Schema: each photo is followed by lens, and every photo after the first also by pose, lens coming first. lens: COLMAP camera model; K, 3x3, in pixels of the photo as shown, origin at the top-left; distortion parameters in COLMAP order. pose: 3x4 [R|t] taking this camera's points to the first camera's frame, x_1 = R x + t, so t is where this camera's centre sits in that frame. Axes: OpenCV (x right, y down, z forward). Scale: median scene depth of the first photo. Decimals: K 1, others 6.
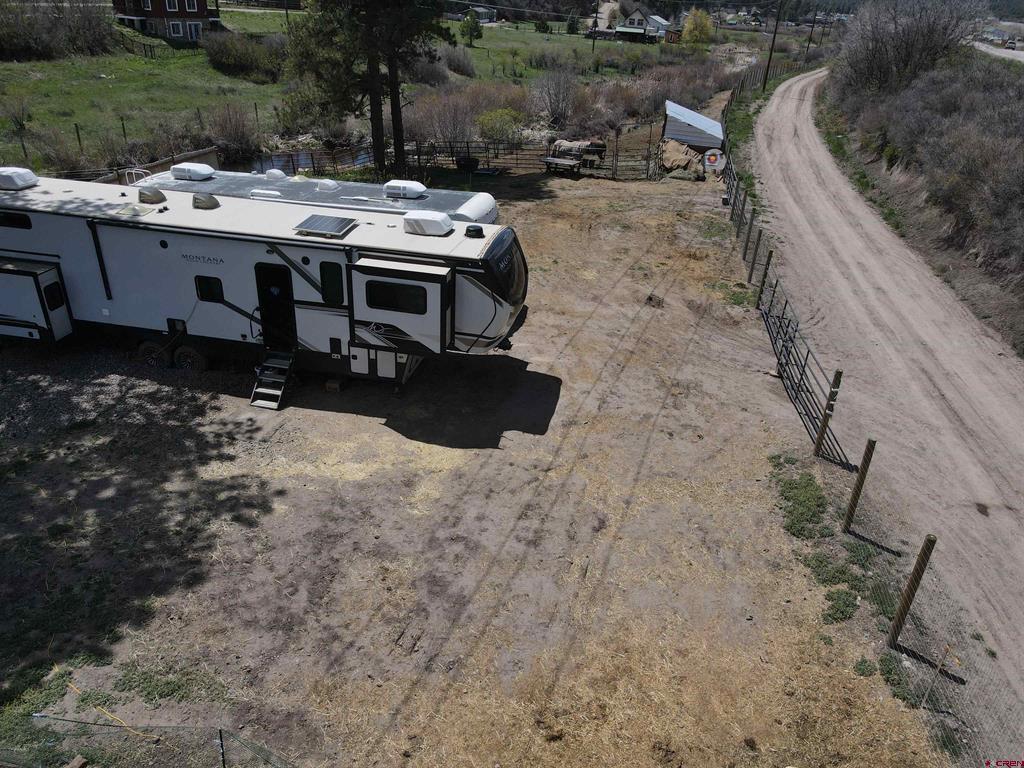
lens RADIAL K [[749.3, 0, 514.6], [0, 749.3, 385.1], [0, 0, 1]] dist [0.016006, -0.000547]
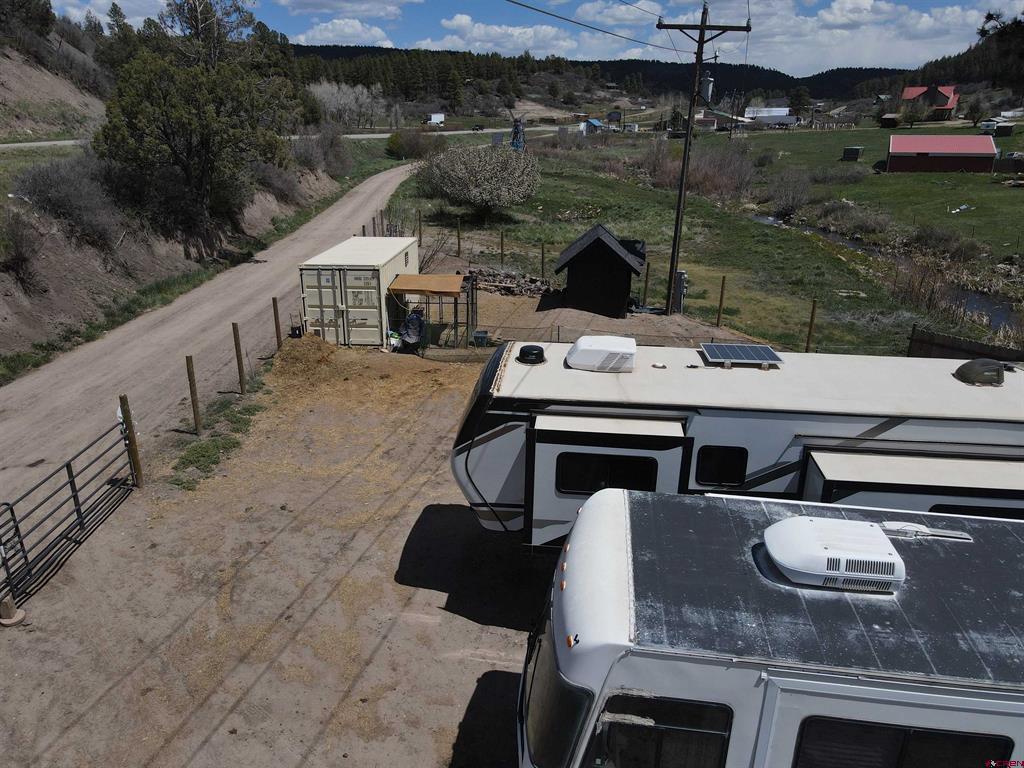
lens RADIAL K [[749.3, 0, 504.3], [0, 749.3, 386.6], [0, 0, 1]] dist [0.016006, -0.000547]
pose [[-0.994329, -0.026339, -0.103030, 0.030687], [-0.093476, 0.678445, 0.728680, -0.481490], [0.050708, 0.734179, -0.677060, 1.040351]]
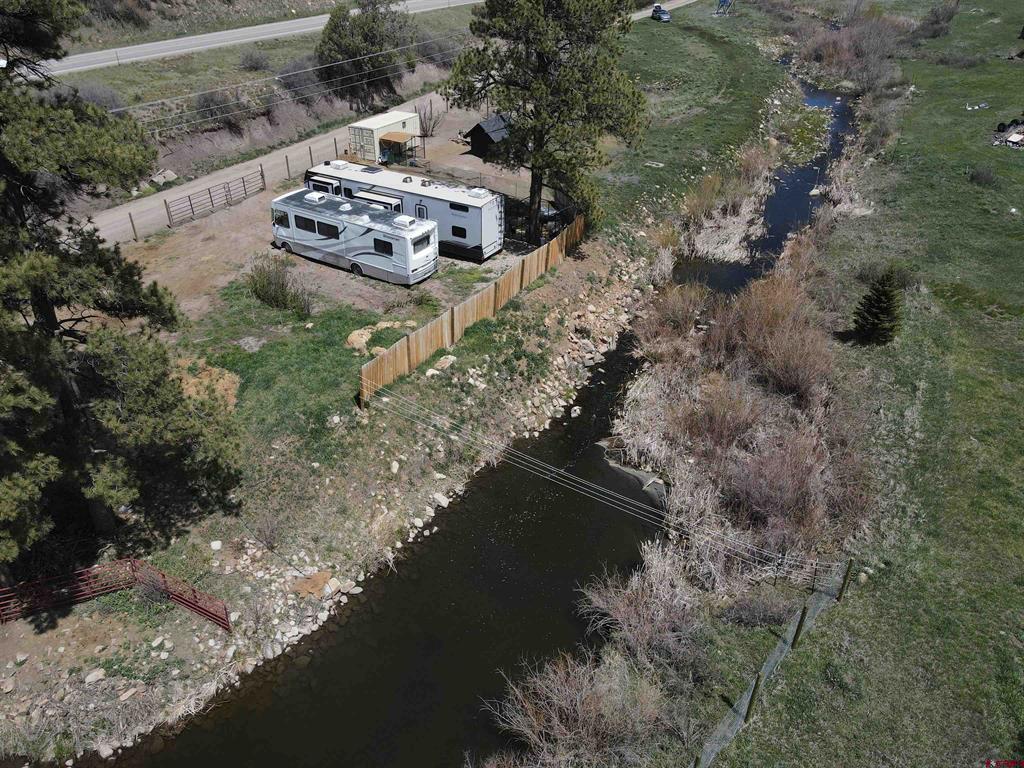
lens RADIAL K [[749.3, 0, 510.4], [0, 749.3, 381.7], [0, 0, 1]] dist [0.016006, -0.000547]
pose [[-0.942422, -0.223908, 0.248406, -1.142701], [0.104884, 0.507419, 0.855293, -1.532754], [-0.317553, 0.832100, -0.454719, 1.958506]]
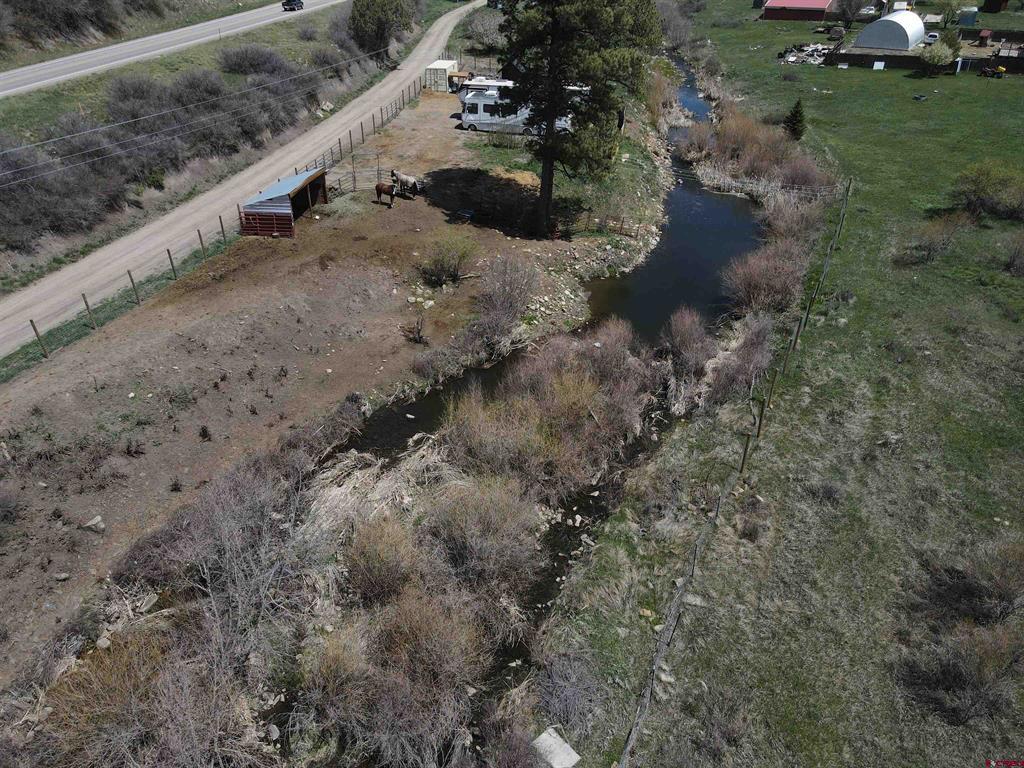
lens RADIAL K [[749.3, 0, 509.6], [0, 749.3, 381.9], [0, 0, 1]] dist [0.016006, -0.000547]
pose [[-0.998149, -0.041988, -0.044003, -0.119219], [-0.059299, 0.510940, 0.857569, -2.284094], [-0.013525, 0.858590, -0.512484, 3.497808]]
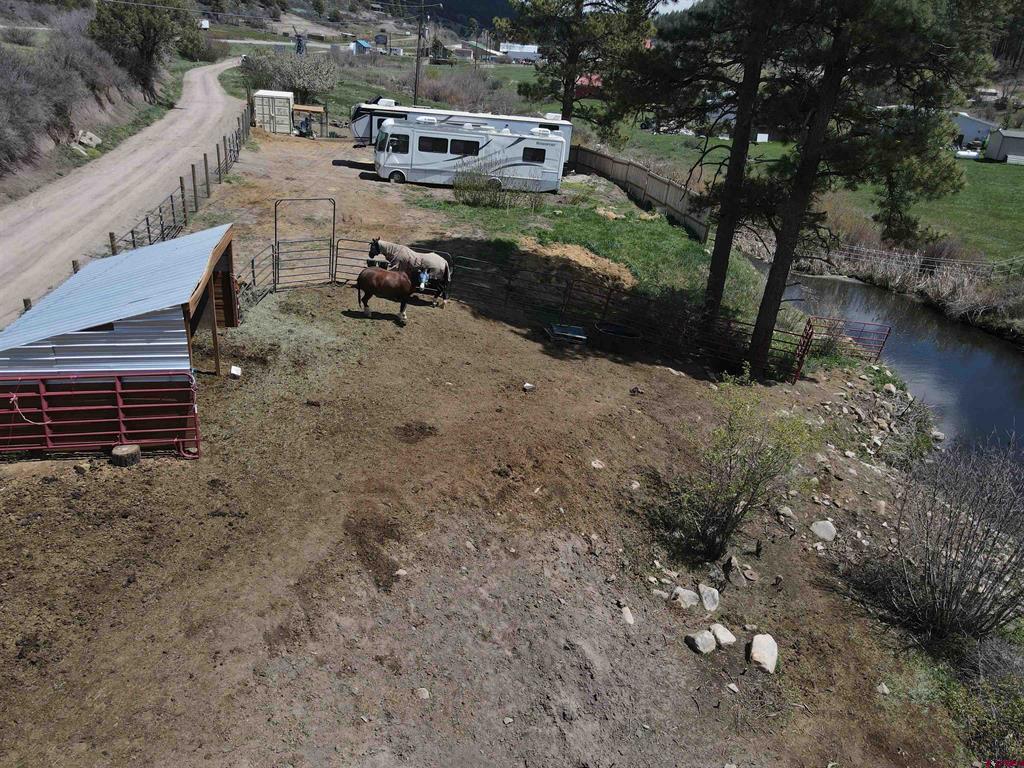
lens RADIAL K [[749.3, 0, 513.8], [0, 749.3, 382.0], [0, 0, 1]] dist [0.016006, -0.000547]
pose [[-0.916827, 0.028993, -0.398231, 0.410610], [-0.293875, 0.626193, 0.722163, -1.196667], [0.270308, 0.779129, -0.565590, 2.447066]]
